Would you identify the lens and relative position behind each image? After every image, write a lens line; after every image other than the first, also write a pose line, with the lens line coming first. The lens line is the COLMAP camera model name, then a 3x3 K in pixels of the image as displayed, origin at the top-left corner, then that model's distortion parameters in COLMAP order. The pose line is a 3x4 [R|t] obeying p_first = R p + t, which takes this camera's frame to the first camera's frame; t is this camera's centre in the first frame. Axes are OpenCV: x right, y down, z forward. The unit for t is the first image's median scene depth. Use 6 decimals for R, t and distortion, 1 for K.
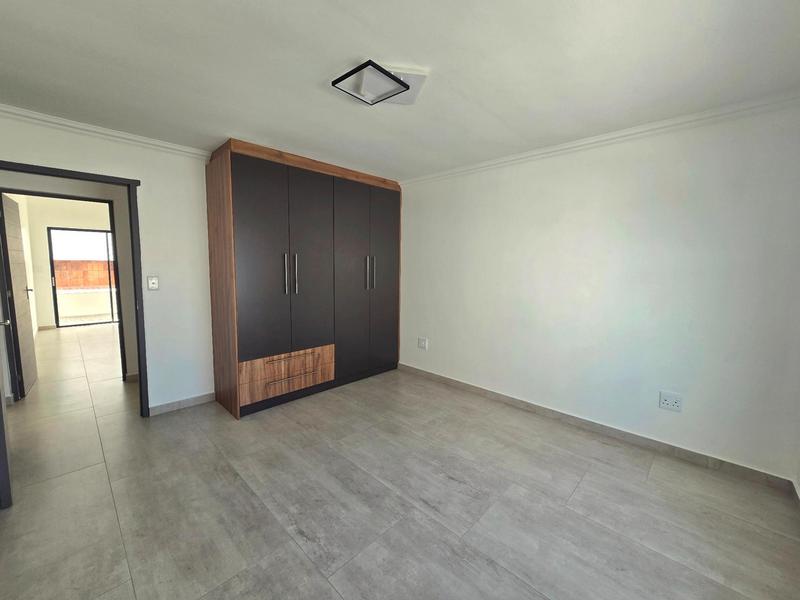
lens RADIAL K [[327.3, 0, 399.3], [0, 327.3, 299.2], [0, 0, 1]] dist [-0.001434, -0.000257]
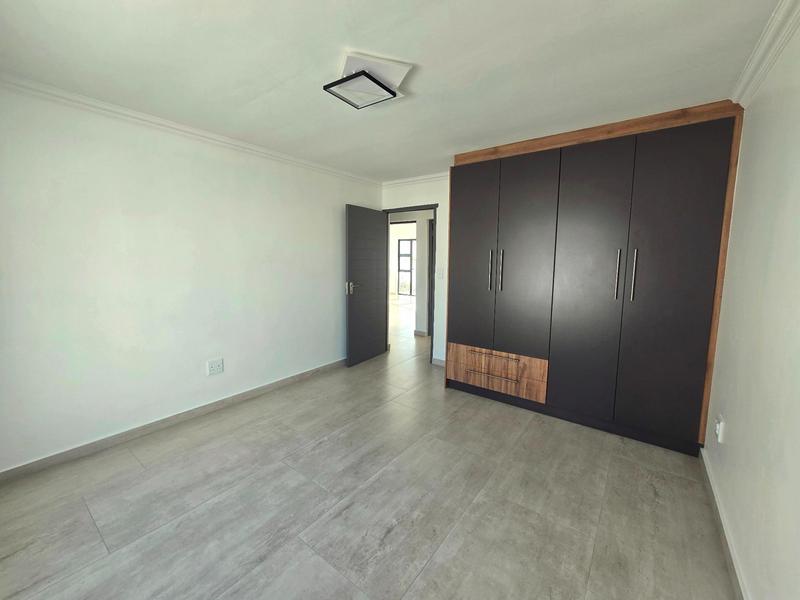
lens RADIAL K [[327.3, 0, 399.5], [0, 327.3, 296.3], [0, 0, 1]] dist [-0.001434, -0.000257]
pose [[0.117142, 0.106422, -0.987397, 0.711514], [-0.114880, 0.989019, 0.092968, -0.067835], [0.986448, 0.102542, 0.128081, 0.704282]]
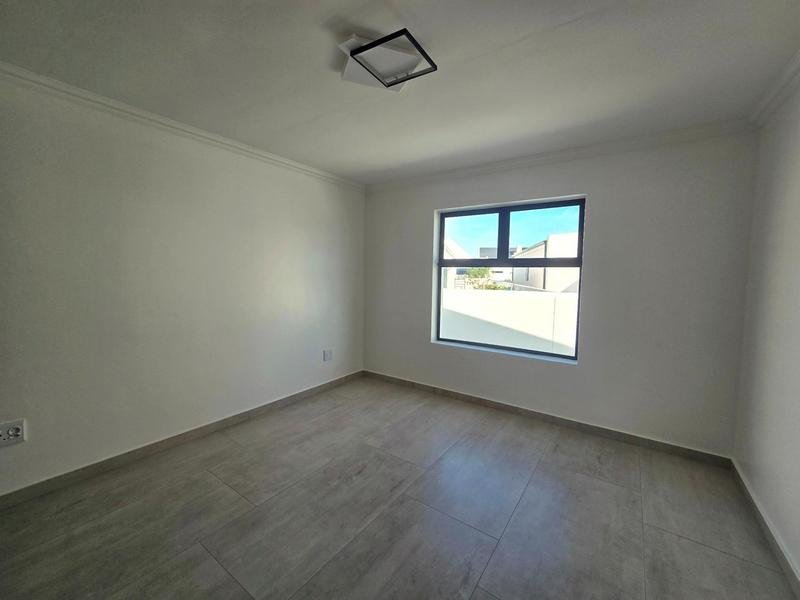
lens RADIAL K [[327.3, 0, 403.6], [0, 327.3, 299.5], [0, 0, 1]] dist [-0.001434, -0.000257]
pose [[-0.160532, -0.091957, 0.982738, -0.672547], [0.089157, 0.990229, 0.107222, -0.074759], [-0.982996, 0.104831, -0.150765, 0.780293]]
